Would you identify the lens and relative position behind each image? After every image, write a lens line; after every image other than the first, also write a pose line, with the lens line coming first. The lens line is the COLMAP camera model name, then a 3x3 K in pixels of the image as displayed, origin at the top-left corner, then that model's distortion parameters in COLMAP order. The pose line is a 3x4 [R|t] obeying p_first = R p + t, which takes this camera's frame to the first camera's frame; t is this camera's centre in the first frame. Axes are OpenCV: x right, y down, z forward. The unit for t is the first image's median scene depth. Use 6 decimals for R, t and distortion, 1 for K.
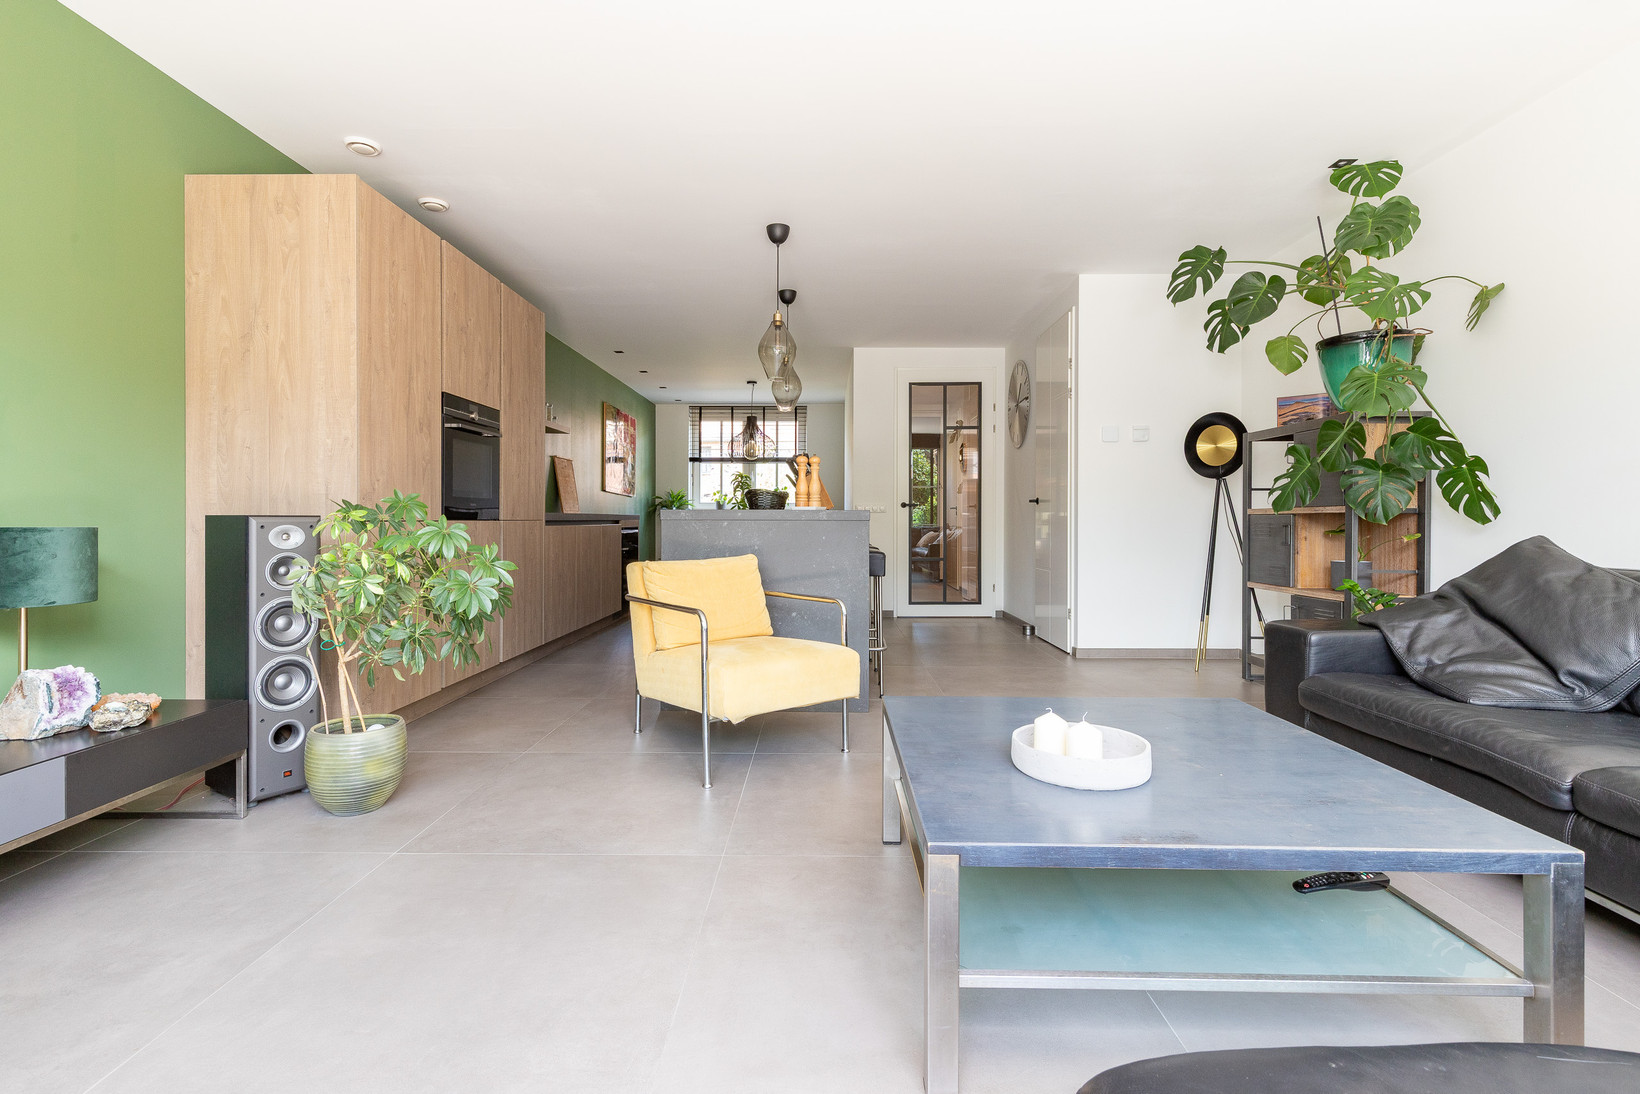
lens RADIAL K [[749.5, 0, 821.3], [0, 749.5, 528.5], [0, 0, 1]] dist [0.005008, 0.000004]
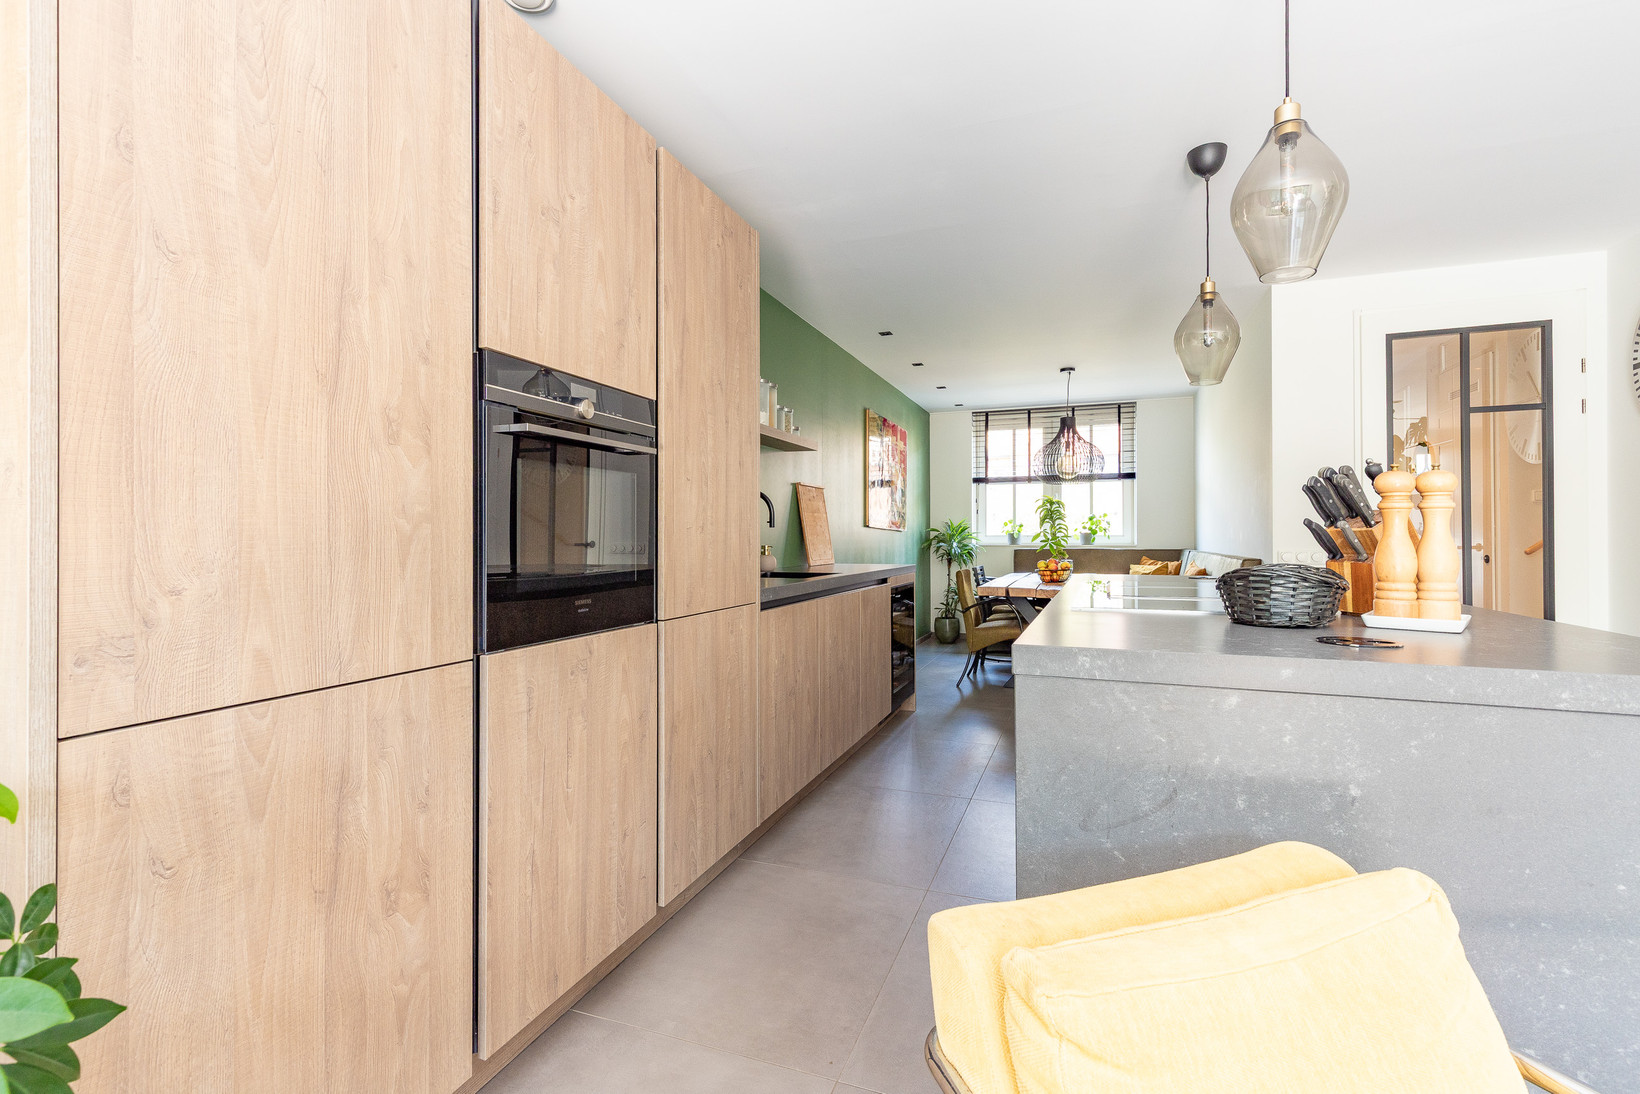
lens RADIAL K [[749.5, 0, 822.0], [0, 749.5, 527.5], [0, 0, 1]] dist [0.005008, 0.000004]
pose [[0.940564, -0.008750, -0.339505, -0.160055], [-0.000204, 0.999653, -0.026329, -0.061249], [0.339618, 0.024834, 0.940236, 0.581570]]
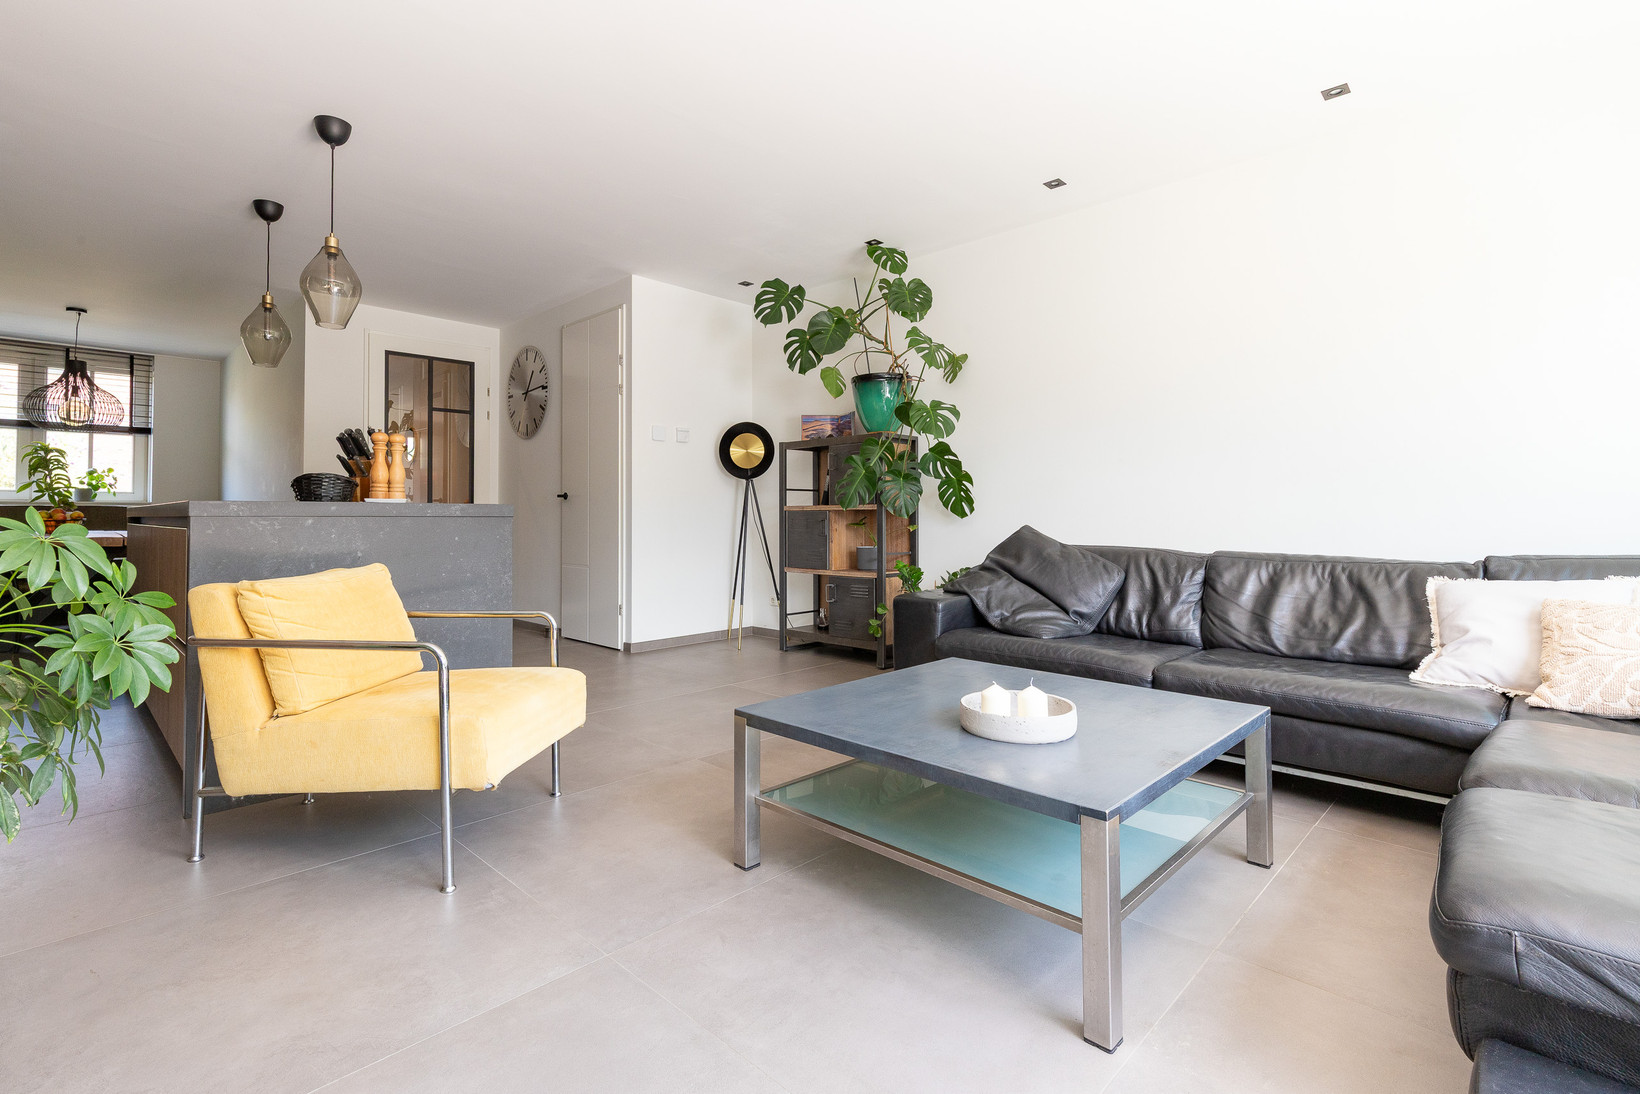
lens RADIAL K [[749.5, 0, 807.7], [0, 749.5, 508.1], [0, 0, 1]] dist [0.005008, 0.000004]
pose [[0.693519, 0.005737, 0.720416, -0.275508], [0.009899, 0.999798, -0.017491, -0.001865], [-0.720370, 0.019262, 0.693322, 0.159688]]
